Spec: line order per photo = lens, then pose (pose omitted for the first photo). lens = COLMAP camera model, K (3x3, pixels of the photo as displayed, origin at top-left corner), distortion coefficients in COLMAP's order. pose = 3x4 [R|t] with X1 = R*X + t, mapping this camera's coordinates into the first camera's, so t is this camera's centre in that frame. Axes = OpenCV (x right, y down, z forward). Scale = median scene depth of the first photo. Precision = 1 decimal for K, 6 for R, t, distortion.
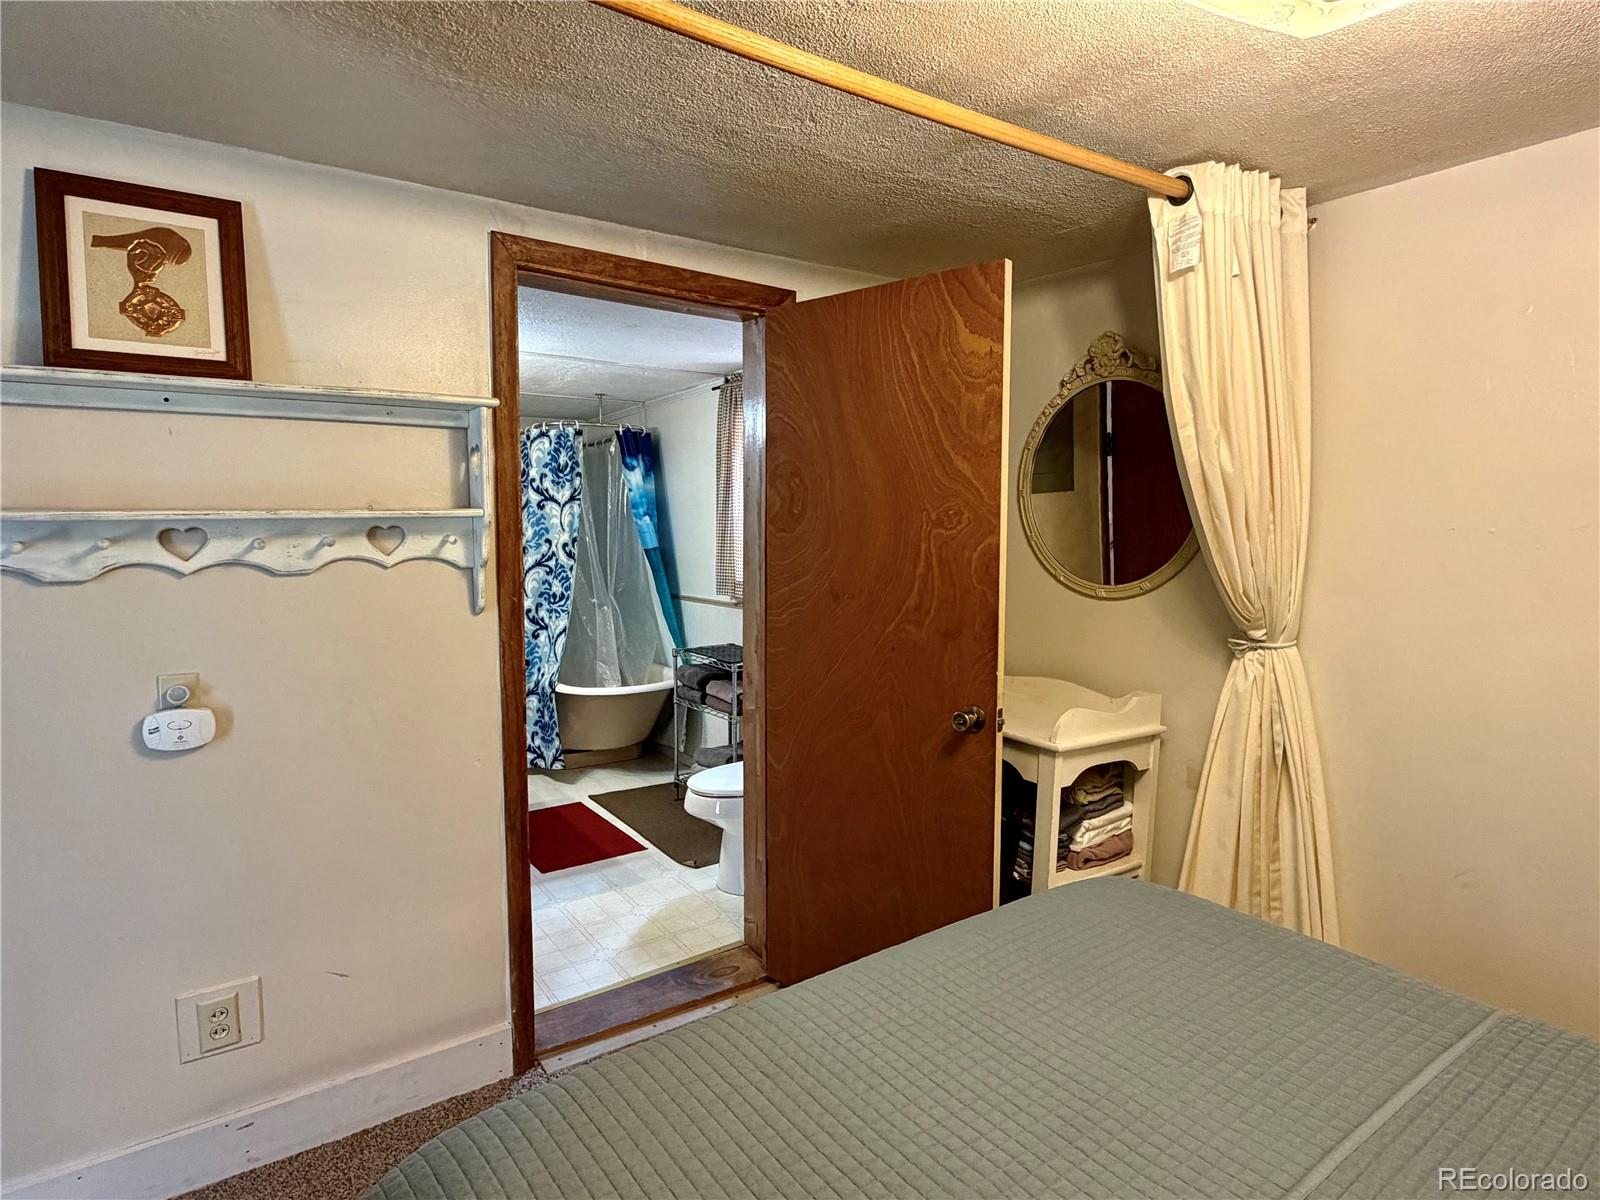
lens RADIAL K [[885.8, 0, 795.4], [0, 885.8, 602.7], [0, 0, 1]] dist [0.000680, 0.000081]
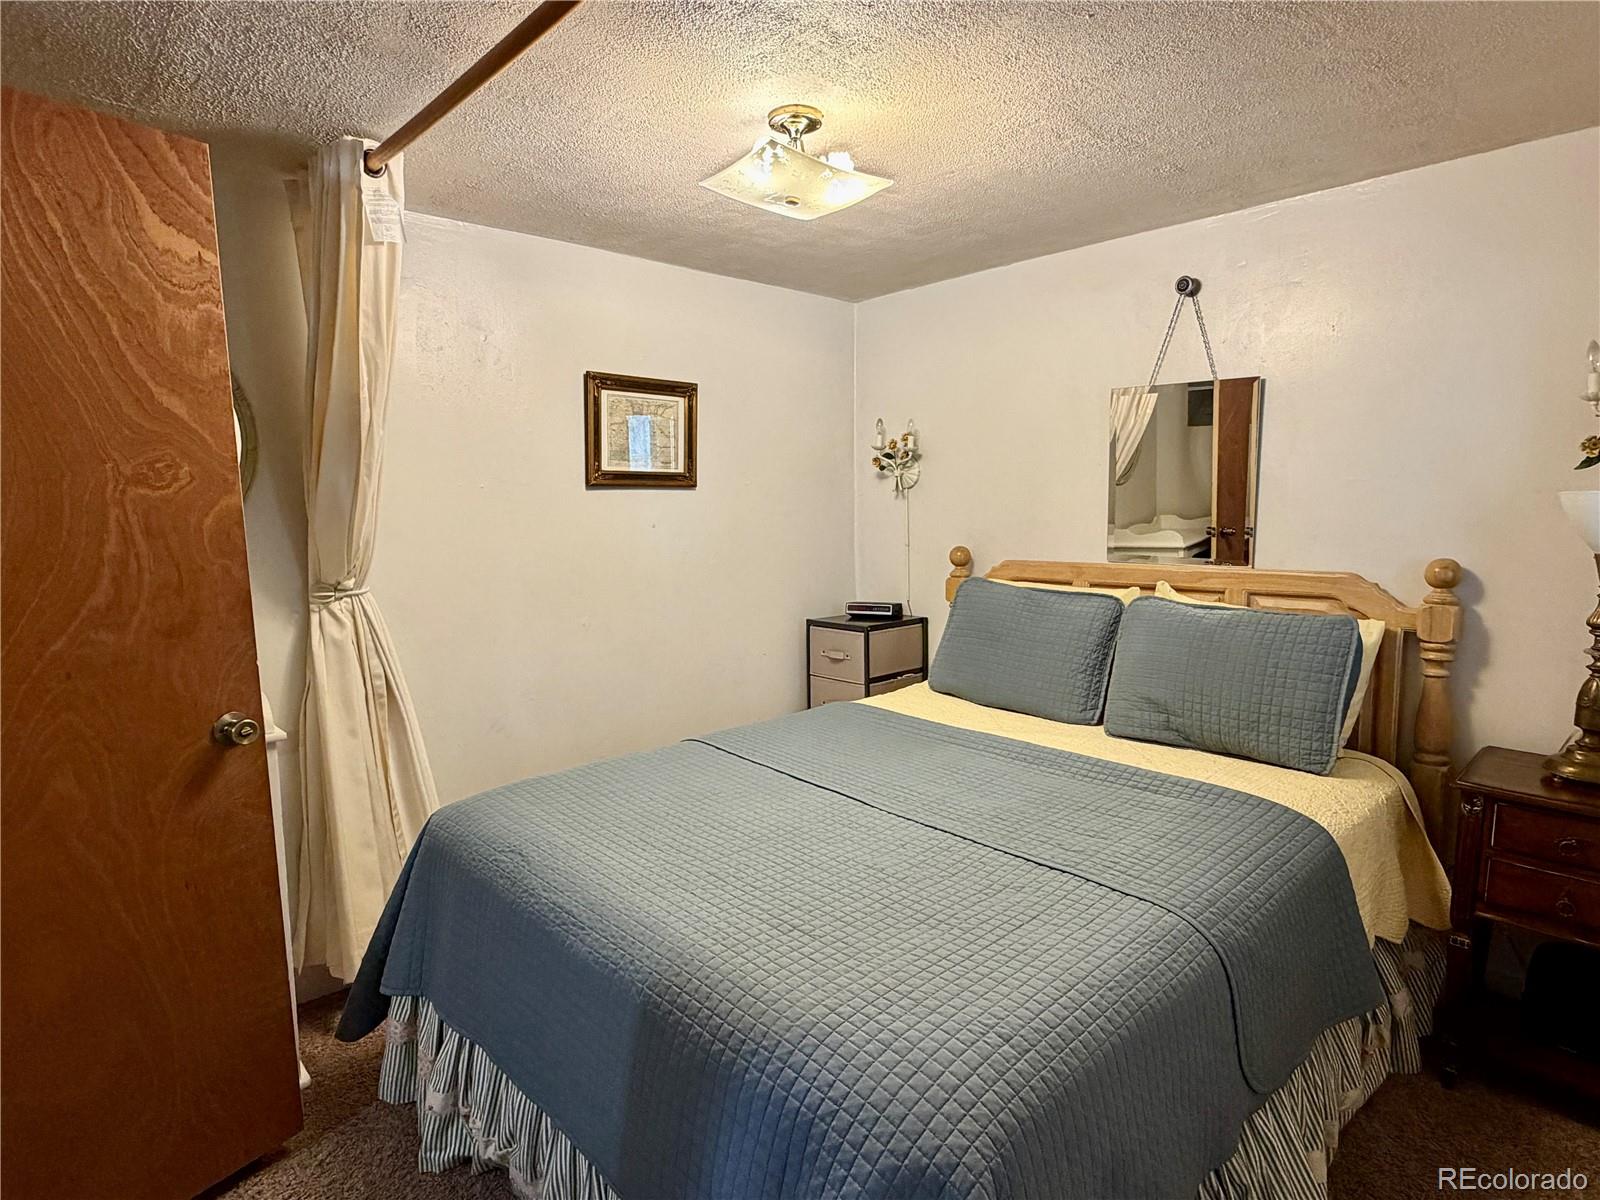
lens RADIAL K [[885.8, 0, 795.4], [0, 885.8, 602.7], [0, 0, 1]] dist [0.000680, 0.000081]
pose [[0.710418, -0.105701, 0.695798, 0.031389], [0.071095, 0.994378, 0.078470, -0.010118], [-0.700180, -0.006278, 0.713939, 0.125102]]
